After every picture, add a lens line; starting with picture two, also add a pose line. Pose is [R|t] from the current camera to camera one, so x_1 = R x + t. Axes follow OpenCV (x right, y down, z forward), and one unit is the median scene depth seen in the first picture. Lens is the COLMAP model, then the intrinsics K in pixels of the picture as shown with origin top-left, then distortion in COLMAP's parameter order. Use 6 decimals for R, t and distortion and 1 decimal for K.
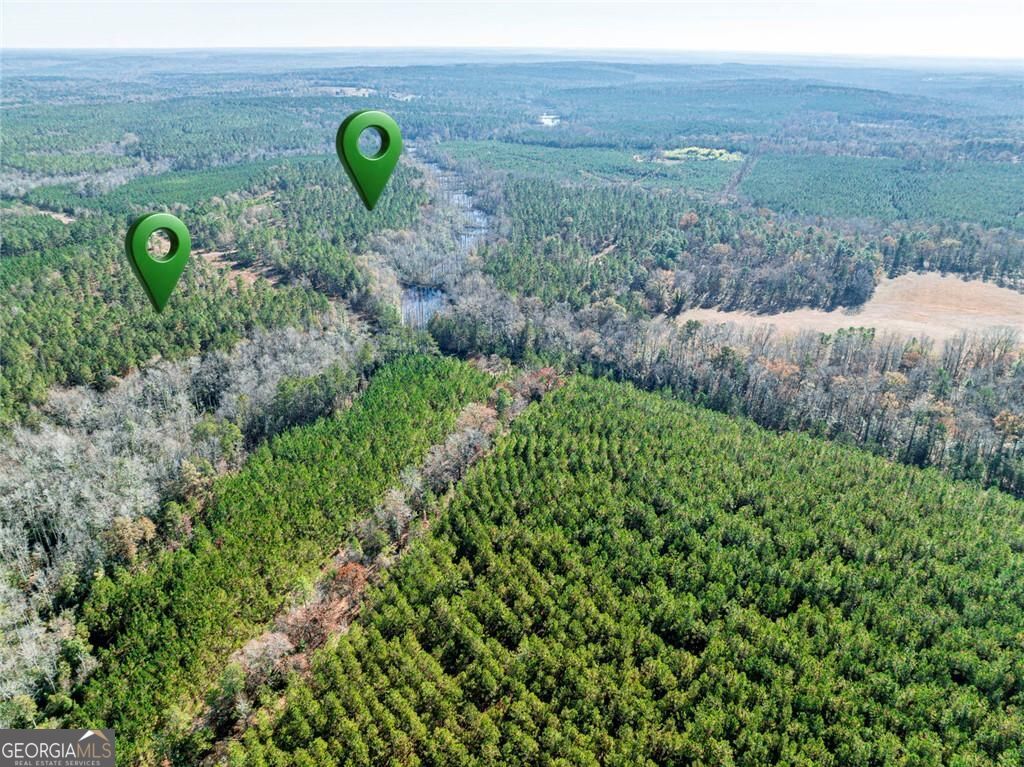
lens RADIAL K [[727.2, 0, 511.6], [0, 727.2, 384.2], [0, 0, 1]] dist [-0.030248, 0.002880]
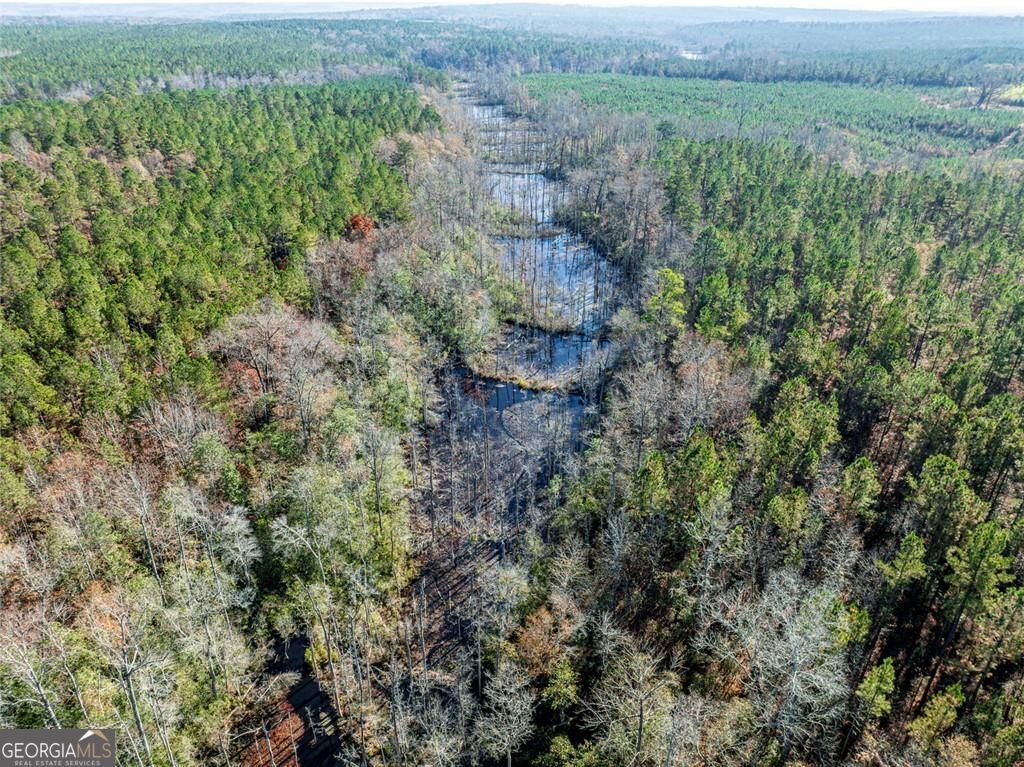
lens RADIAL K [[727.2, 0, 512.0], [0, 727.2, 382.8], [0, 0, 1]] dist [-0.030248, 0.002880]
pose [[0.990154, 0.064017, -0.124490, -0.016839], [-0.058210, 0.997064, 0.049741, -0.117353], [0.127309, -0.042004, 0.990973, 0.421096]]
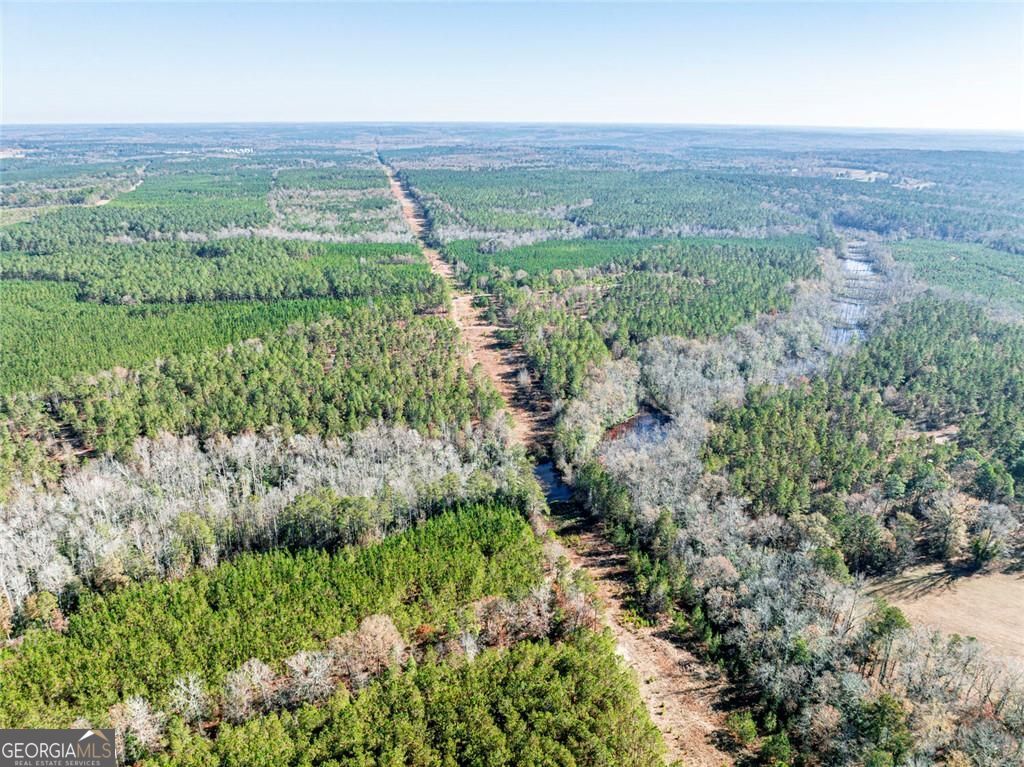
lens RADIAL K [[727.2, 0, 514.8], [0, 727.2, 383.8], [0, 0, 1]] dist [-0.030248, 0.002880]
pose [[0.768912, 0.222472, -0.599400, 0.091696], [-0.278126, 0.960545, -0.000266, -0.050458], [0.575691, 0.166913, 0.800450, 0.110382]]
